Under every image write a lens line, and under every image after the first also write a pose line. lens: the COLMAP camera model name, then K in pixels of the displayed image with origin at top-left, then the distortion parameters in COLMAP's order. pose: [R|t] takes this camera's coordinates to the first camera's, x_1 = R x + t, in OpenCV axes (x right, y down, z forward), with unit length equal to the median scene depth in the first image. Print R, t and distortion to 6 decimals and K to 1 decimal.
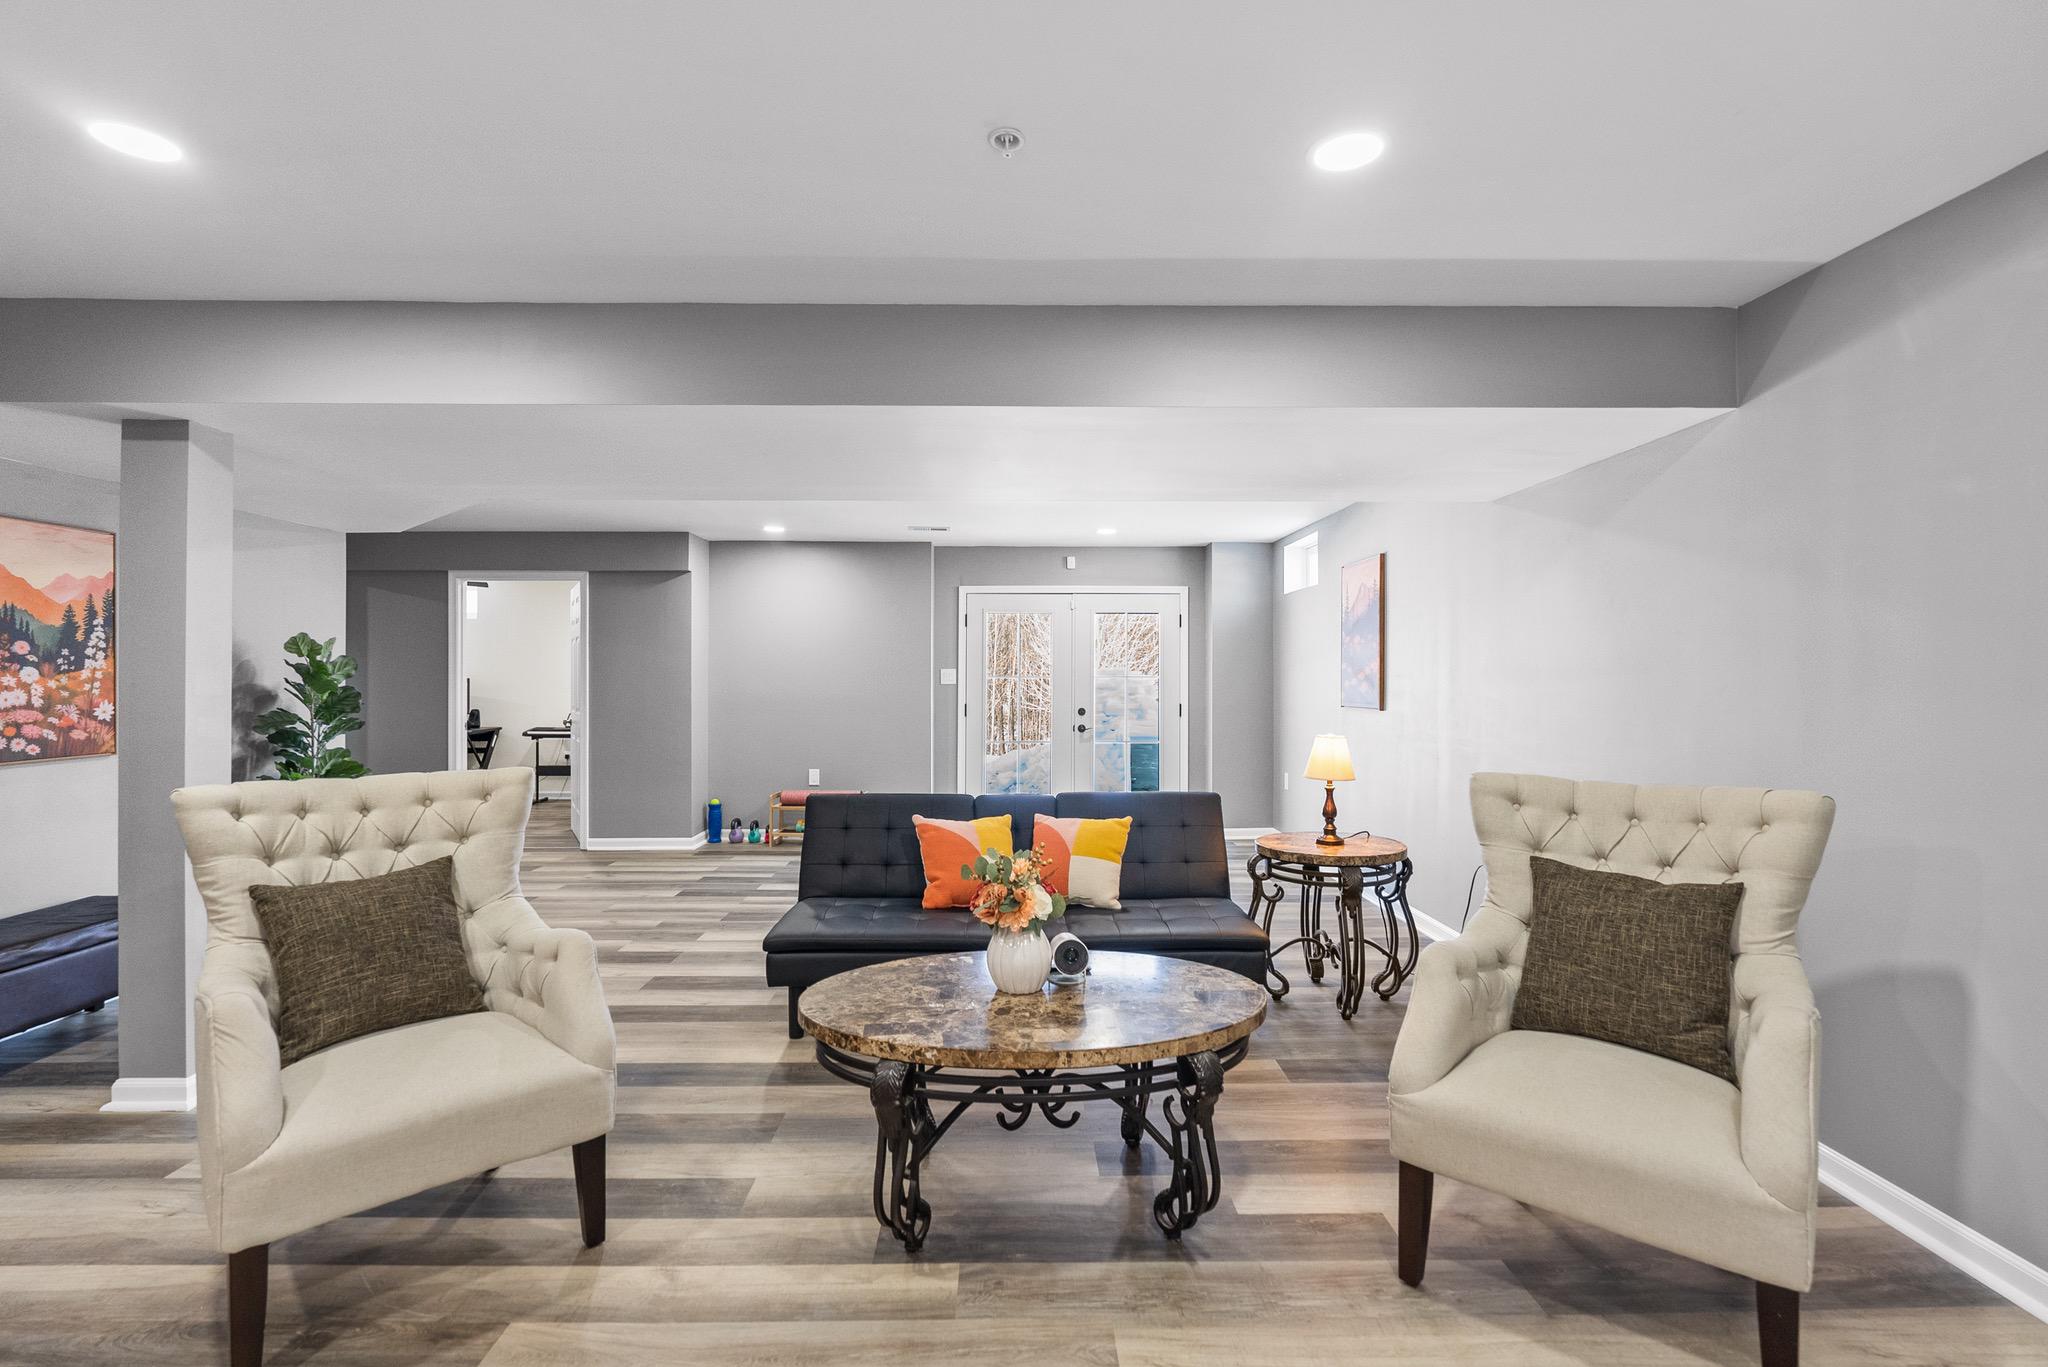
lens RADIAL K [[930.8, 0, 1024.0], [0, 930.8, 683.5], [0, 0, 1]] dist [-0.000126, 0.000129]
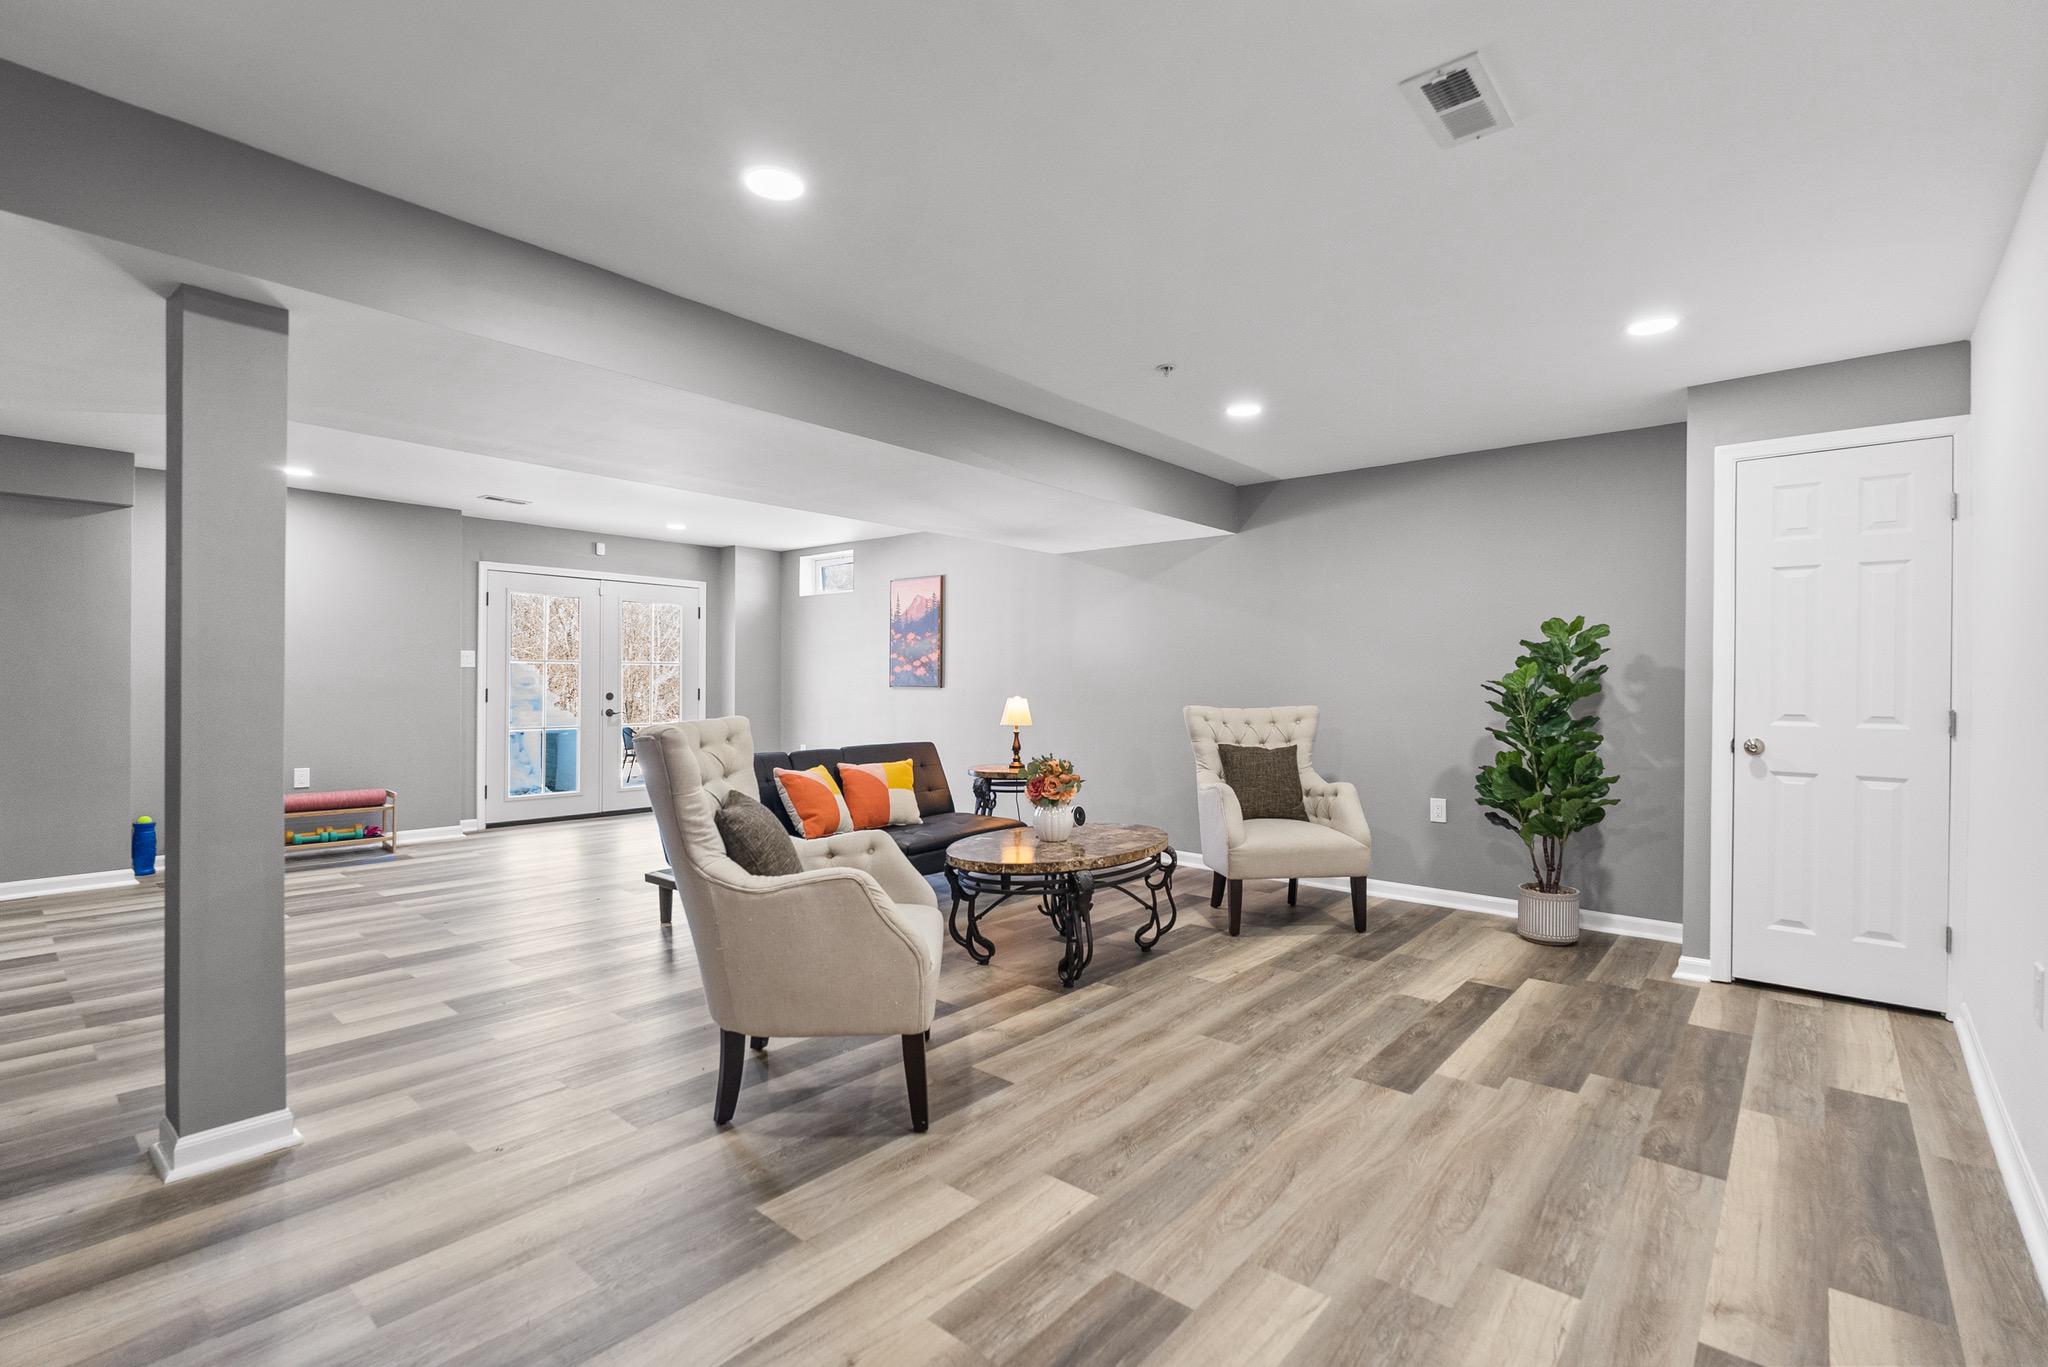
lens RADIAL K [[927.4, 0, 1027.3], [0, 927.4, 703.5], [0, 0, 1]] dist [-0.004276, 0.000165]
pose [[0.657635, -0.012773, 0.753229, -0.784748], [-0.002426, 0.999815, 0.019072, 0.034079], [-0.753333, -0.014370, 0.657482, -0.023328]]
